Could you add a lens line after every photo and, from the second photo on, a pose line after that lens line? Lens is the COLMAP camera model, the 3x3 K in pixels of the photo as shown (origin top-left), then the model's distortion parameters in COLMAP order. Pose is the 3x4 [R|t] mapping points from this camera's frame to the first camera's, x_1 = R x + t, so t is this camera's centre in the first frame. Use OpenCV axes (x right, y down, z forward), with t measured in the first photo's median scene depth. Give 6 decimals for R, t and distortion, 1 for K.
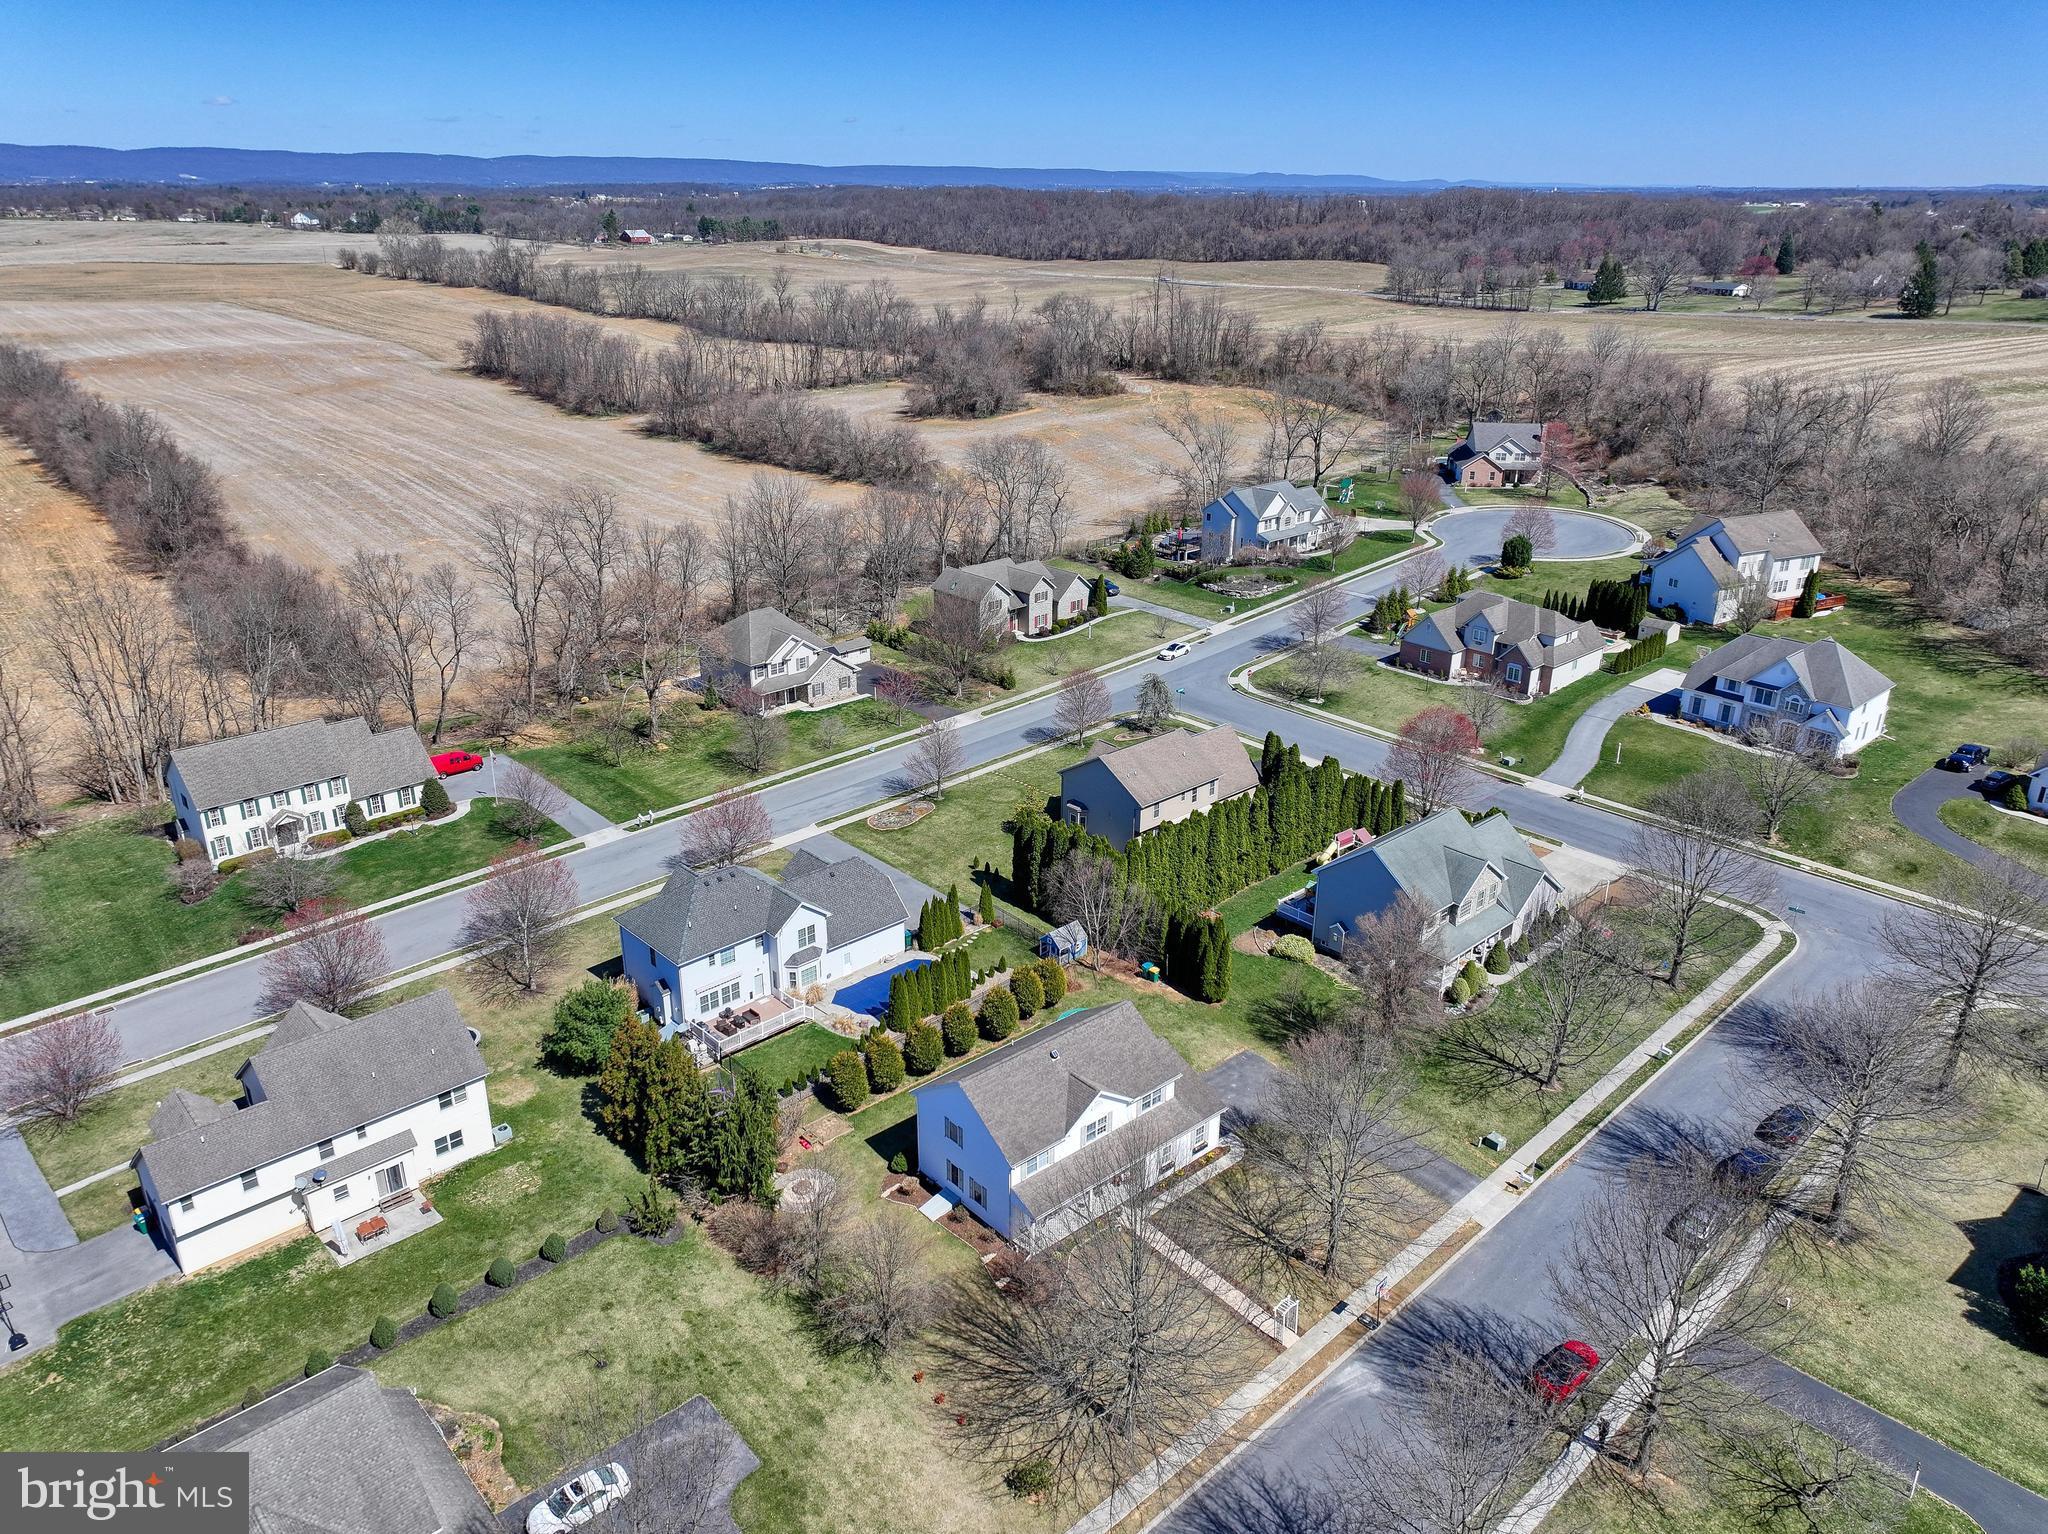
lens RADIAL K [[1441.6, 0, 1024.0], [0, 1441.6, 767.0], [0, 0, 1]] dist [0.001982, 0.013944]
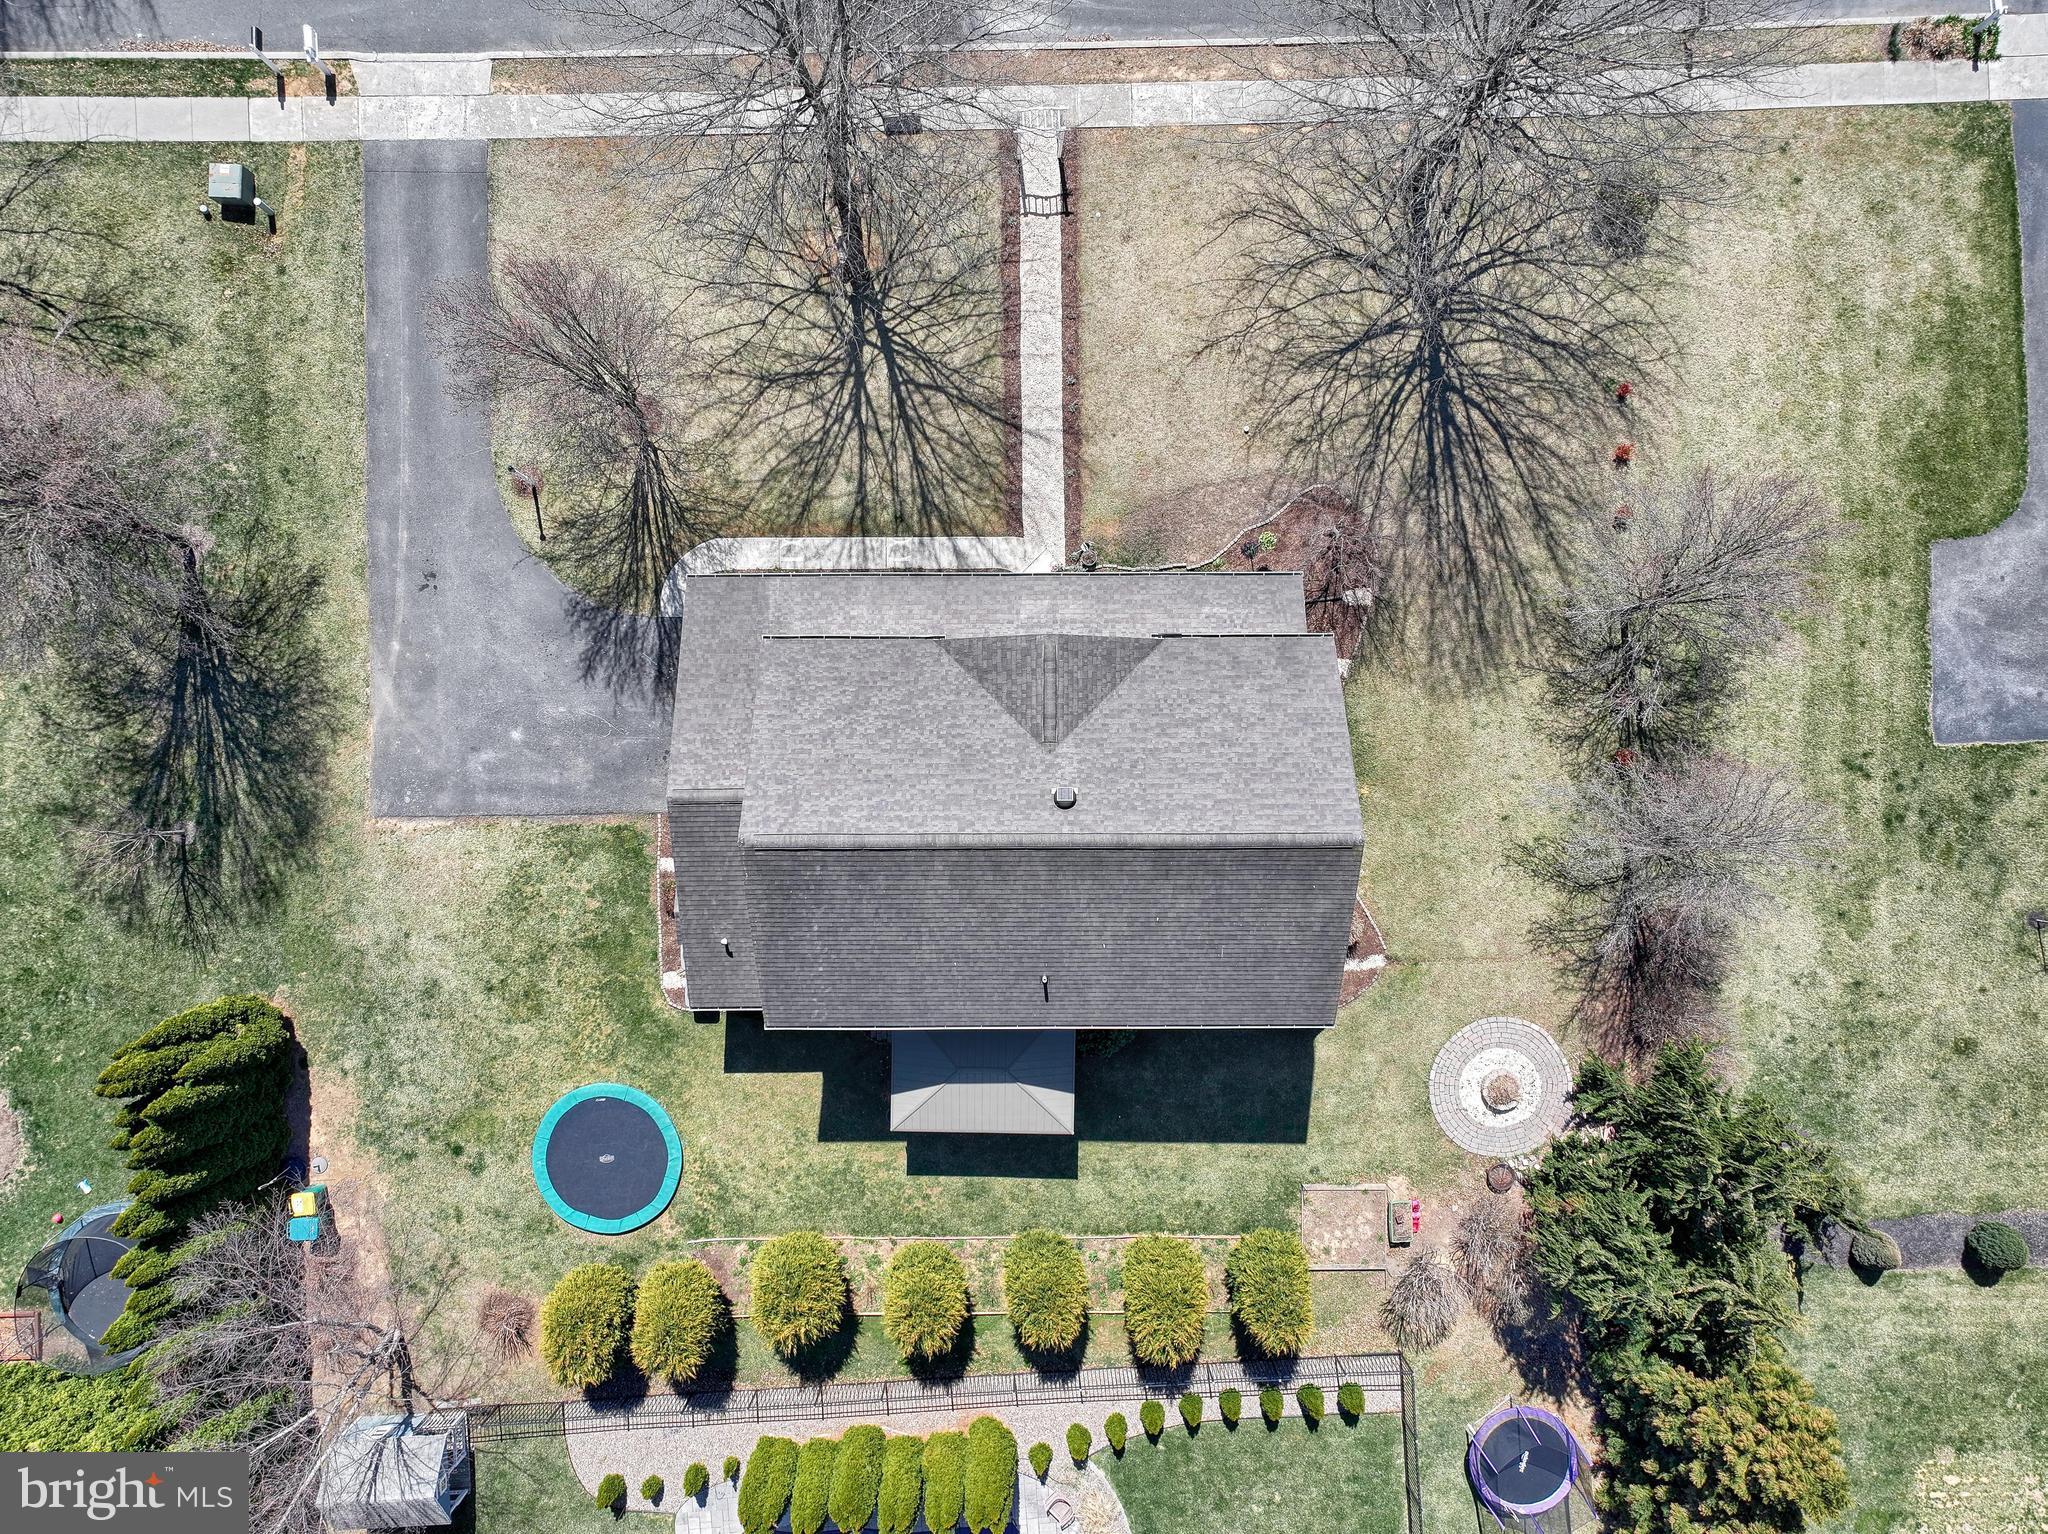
lens RADIAL K [[1441.6, 0, 1024.0], [0, 1441.6, 767.0], [0, 0, 1]] dist [0.001982, 0.013944]
pose [[-0.755351, -0.655099, -0.017044, 0.026197], [0.243480, -0.304697, 0.920802, -0.094827], [-0.608410, 0.691379, 0.389657, 0.551885]]
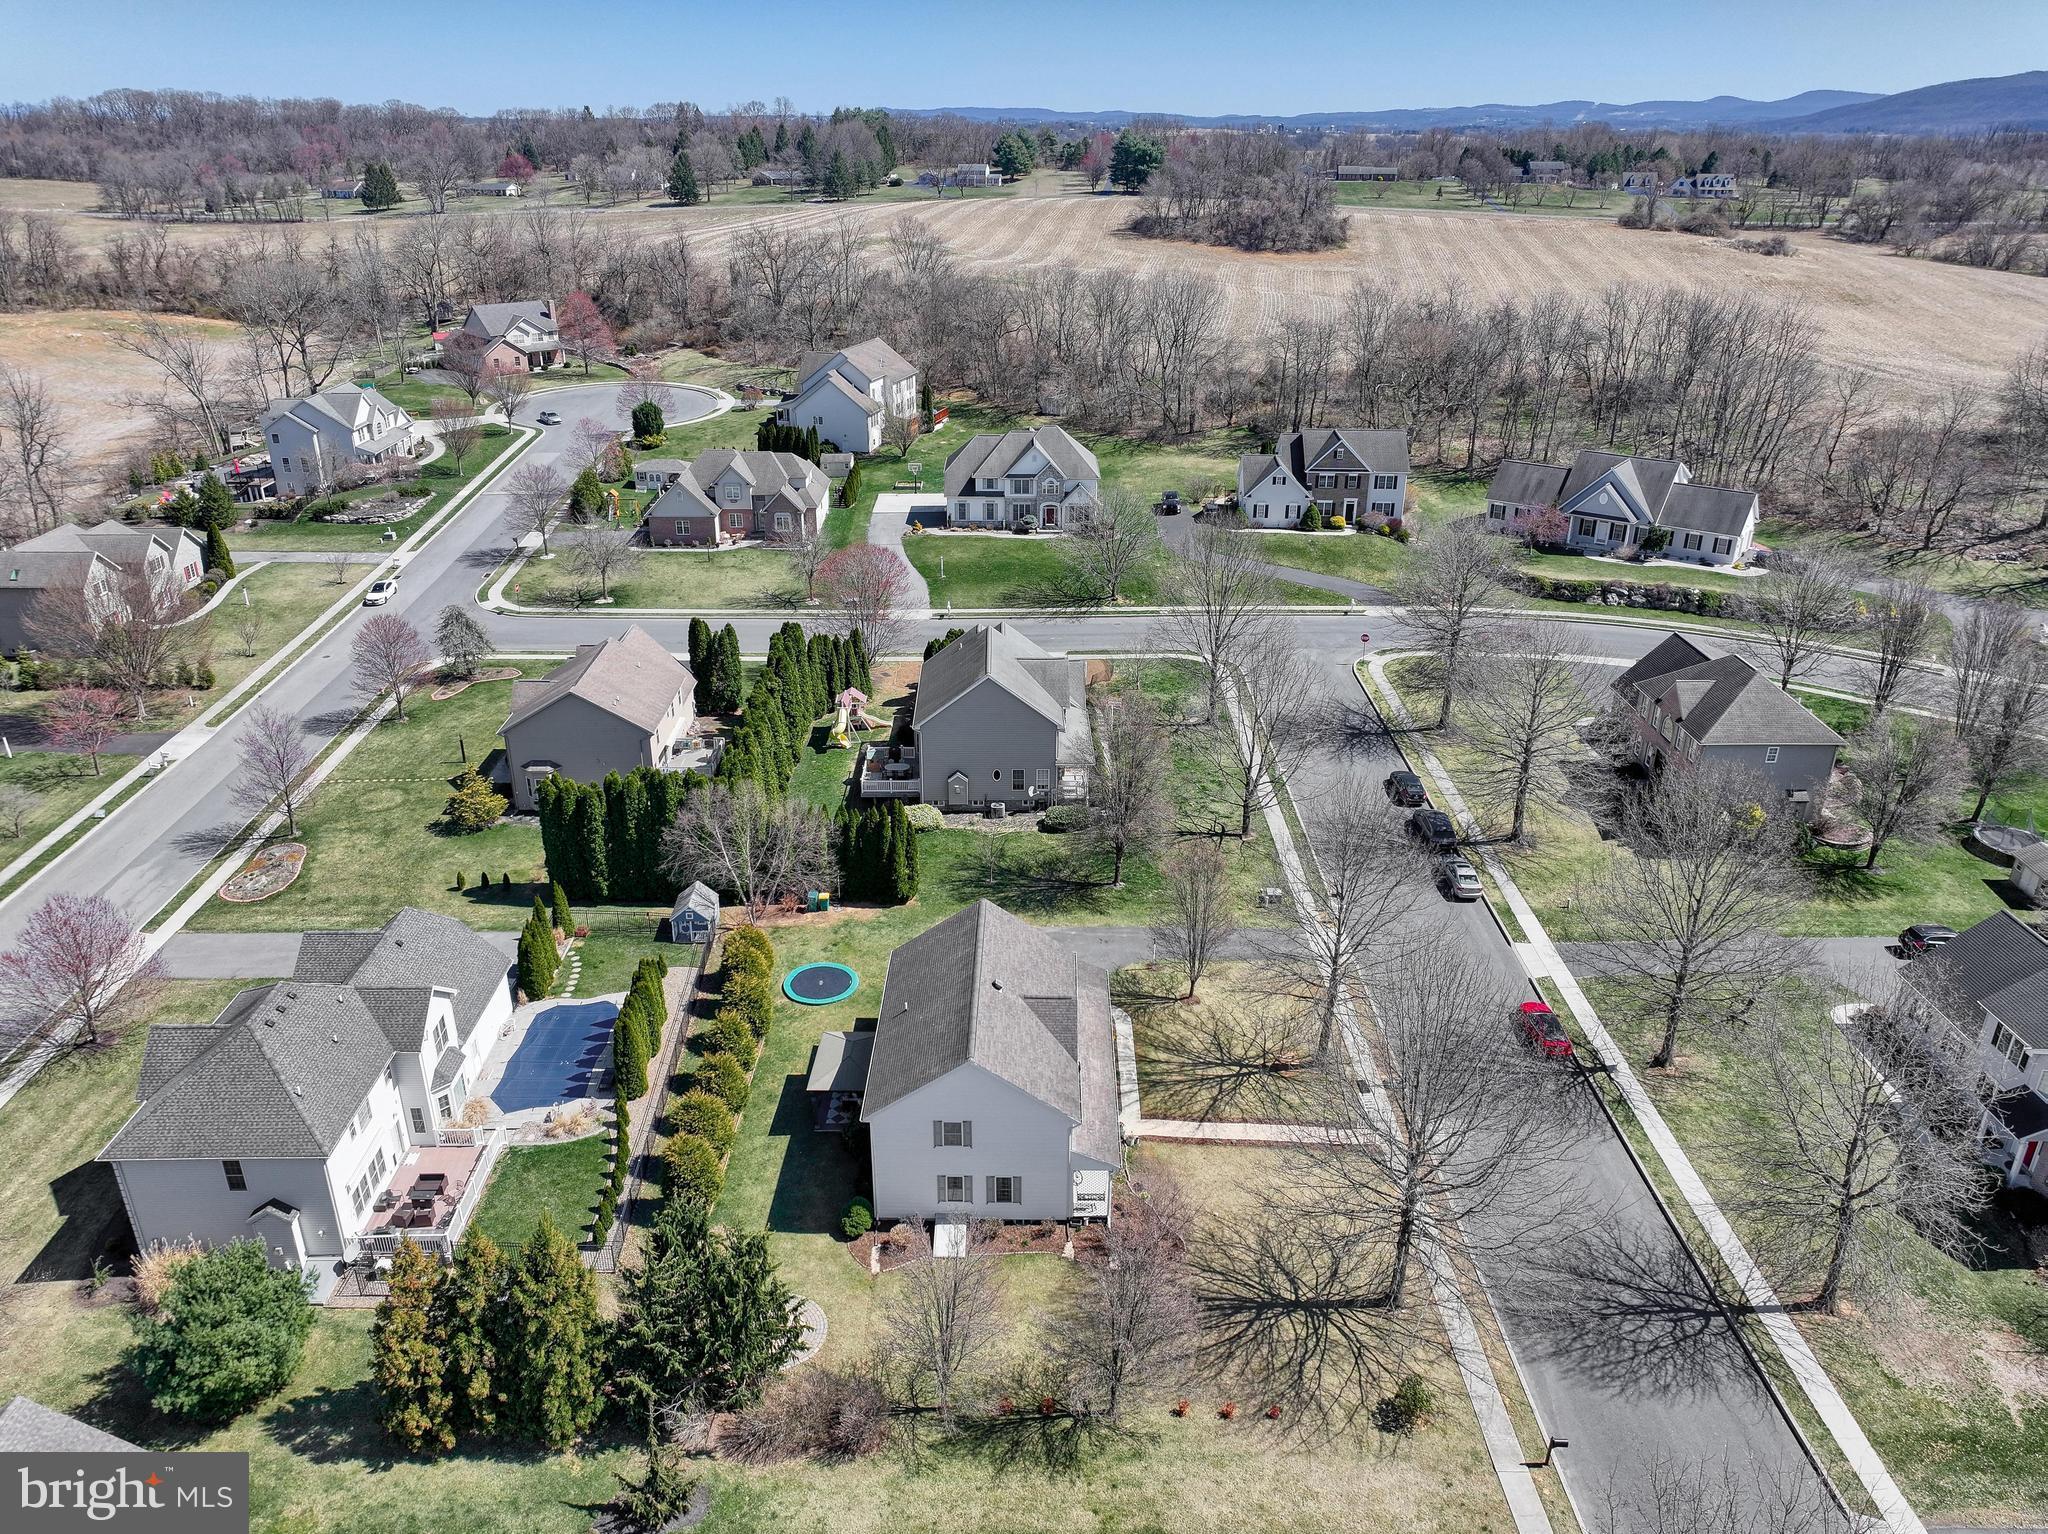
lens RADIAL K [[1441.6, 0, 1024.0], [0, 1441.6, 767.0], [0, 0, 1]] dist [0.001982, 0.013944]
pose [[0.668170, -0.308649, 0.676967, -0.297249], [0.280797, 0.947215, 0.154715, -0.018353], [-0.688986, 0.086714, 0.719569, 0.271220]]
